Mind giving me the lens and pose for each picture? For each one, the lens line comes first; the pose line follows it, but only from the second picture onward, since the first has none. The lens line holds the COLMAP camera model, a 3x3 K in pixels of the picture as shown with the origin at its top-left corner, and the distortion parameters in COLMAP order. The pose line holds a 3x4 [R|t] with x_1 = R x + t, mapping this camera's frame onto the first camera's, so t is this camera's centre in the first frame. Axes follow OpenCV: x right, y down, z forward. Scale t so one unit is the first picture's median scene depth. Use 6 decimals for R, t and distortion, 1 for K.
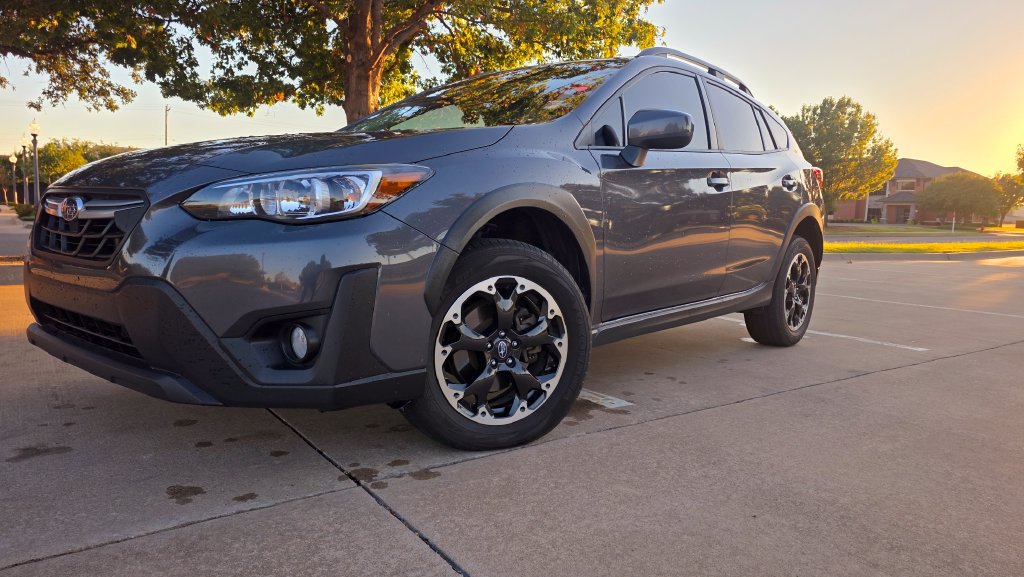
lens RADIAL K [[724.6, 0, 530.3], [0, 724.6, 302.6], [0, 0, 1]] dist [0.066427, -0.069281]
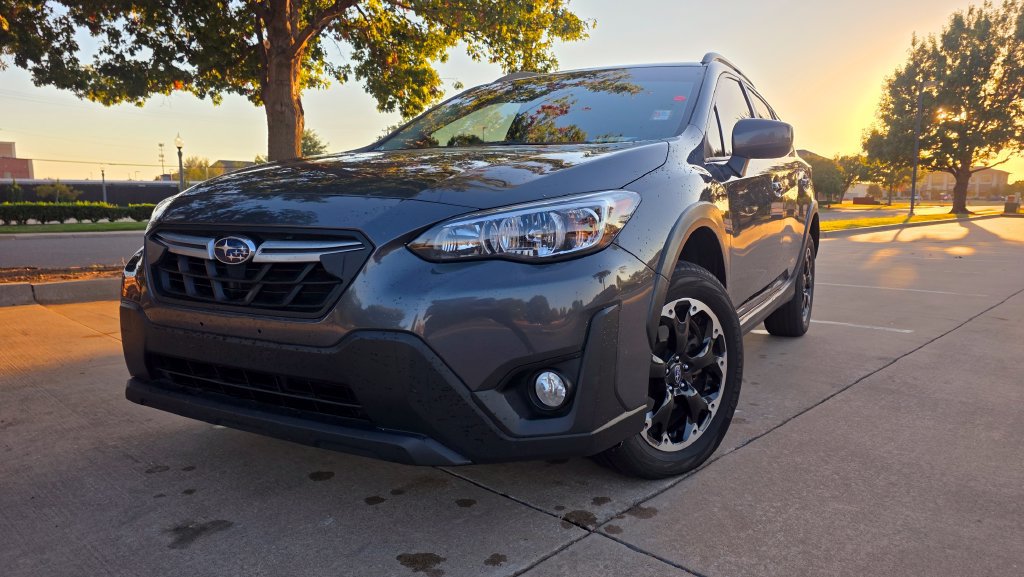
lens RADIAL K [[724.6, 0, 530.3], [0, 724.6, 302.6], [0, 0, 1]] dist [0.066427, -0.069281]
pose [[0.979659, -0.052484, 0.193687, -0.110696], [0.048008, 0.998462, 0.027737, -0.017850], [-0.194844, -0.017874, 0.980671, 0.021207]]
